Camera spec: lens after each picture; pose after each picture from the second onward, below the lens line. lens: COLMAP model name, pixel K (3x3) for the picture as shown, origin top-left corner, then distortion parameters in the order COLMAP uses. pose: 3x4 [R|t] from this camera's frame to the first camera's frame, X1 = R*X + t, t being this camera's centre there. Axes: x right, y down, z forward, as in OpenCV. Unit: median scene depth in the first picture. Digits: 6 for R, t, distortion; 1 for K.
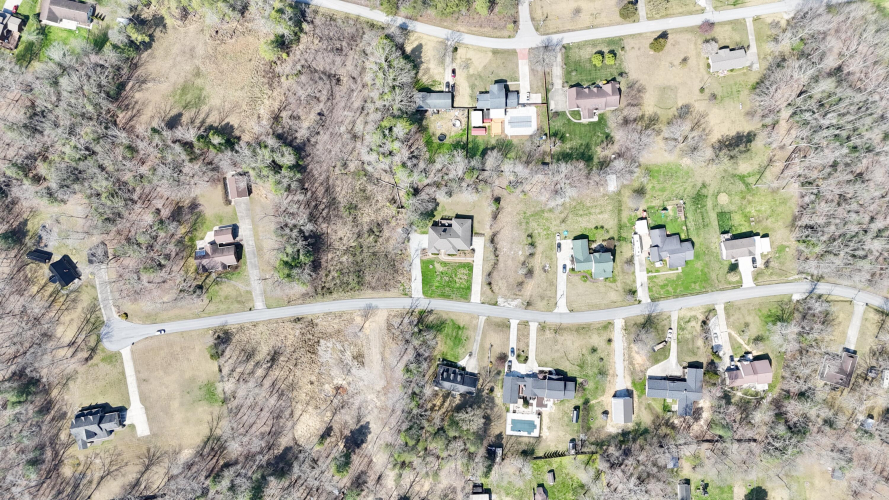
lens RADIAL K [[662.3, 0, 450.2], [0, 662.3, 248.8], [0, 0, 1]] dist [0.006718, -0.022800]
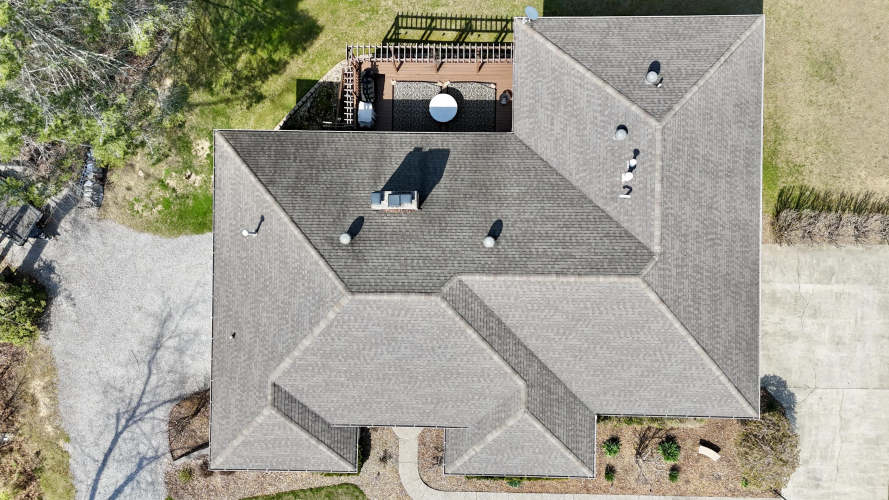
lens RADIAL K [[662.3, 0, 450.4], [0, 662.3, 251.9], [0, 0, 1]] dist [0.006718, -0.022800]
pose [[0.999465, -0.030887, -0.010746, -0.004240], [0.030867, 0.999521, -0.002091, -0.018597], [0.010805, 0.001758, 0.999940, 0.920643]]
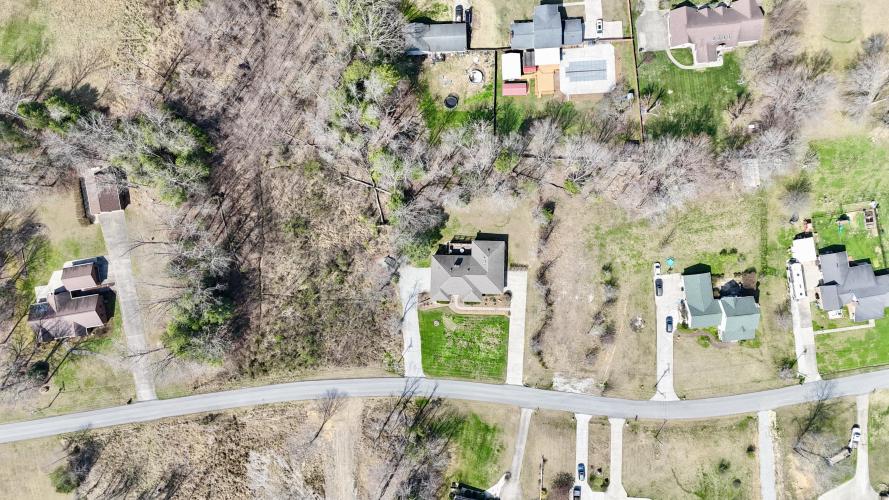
lens RADIAL K [[662.3, 0, 441.5], [0, 662.3, 245.5], [0, 0, 1]] dist [0.006718, -0.022800]
pose [[0.999662, -0.018302, -0.018438, -0.012752], [0.018162, 0.999805, -0.007756, -0.037465], [0.018577, 0.007419, 0.999800, 0.420814]]
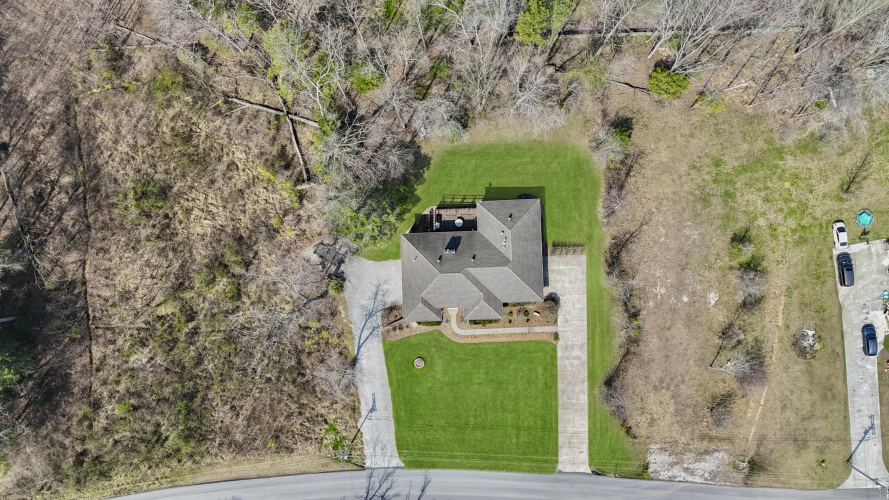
lens RADIAL K [[662.3, 0, 442.1], [0, 662.3, 252.4], [0, 0, 1]] dist [0.006718, -0.022800]
pose [[0.996598, -0.079514, -0.021666, -0.007642], [0.079480, 0.996834, -0.002430, -0.023316], [0.021790, 0.000699, 0.999762, 0.698902]]
